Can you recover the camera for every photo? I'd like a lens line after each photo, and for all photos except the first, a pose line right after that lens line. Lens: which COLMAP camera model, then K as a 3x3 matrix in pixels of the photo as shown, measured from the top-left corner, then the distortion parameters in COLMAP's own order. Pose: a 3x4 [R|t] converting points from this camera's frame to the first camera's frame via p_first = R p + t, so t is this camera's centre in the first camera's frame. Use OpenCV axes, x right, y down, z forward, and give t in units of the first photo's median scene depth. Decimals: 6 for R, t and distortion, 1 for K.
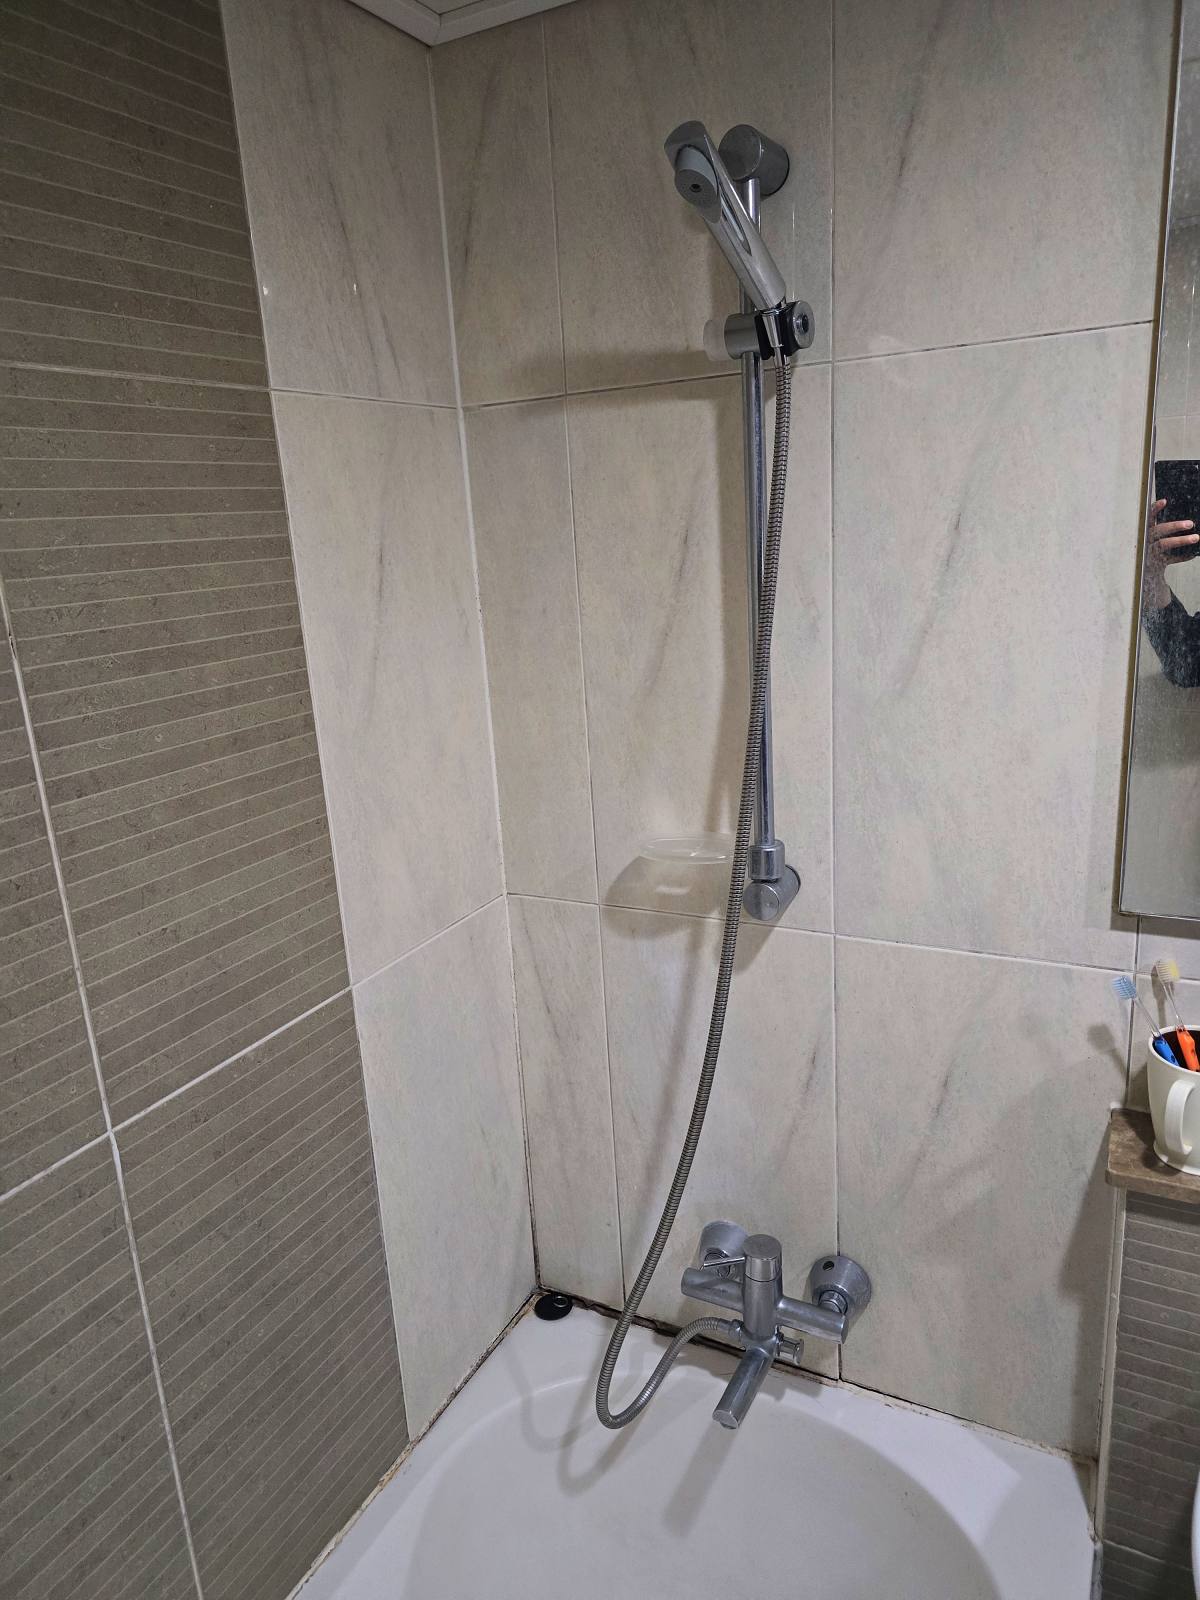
lens RADIAL K [[1102.0, 0, 605.0], [0, 1102.0, 773.9], [0, 0, 1]] dist [0.032614, -0.036127]
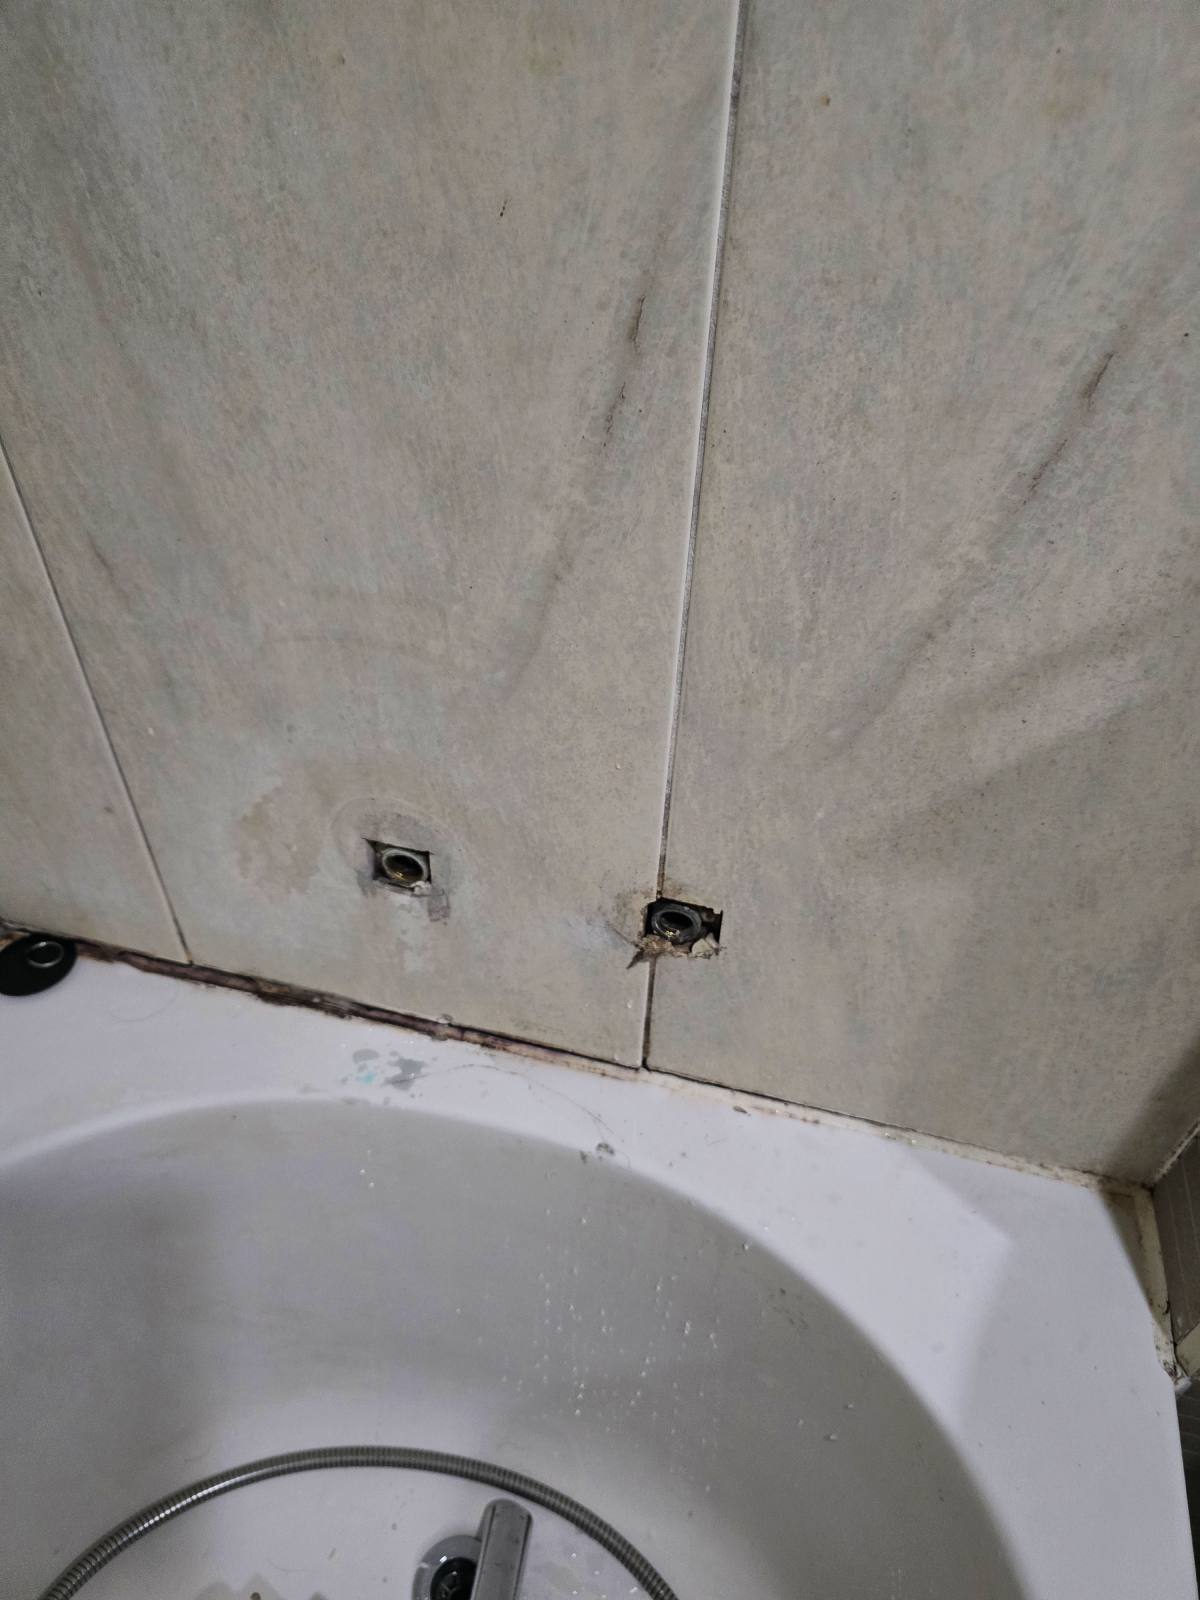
lens RADIAL K [[1102.0, 0, 617.0], [0, 1102.0, 814.9], [0, 0, 1]] dist [0.032614, -0.036127]
pose [[0.968513, -0.089287, 0.232400, 0.105424], [-0.037048, 0.871394, 0.489183, 0.228702], [-0.246190, -0.482391, 0.840648, 0.696771]]
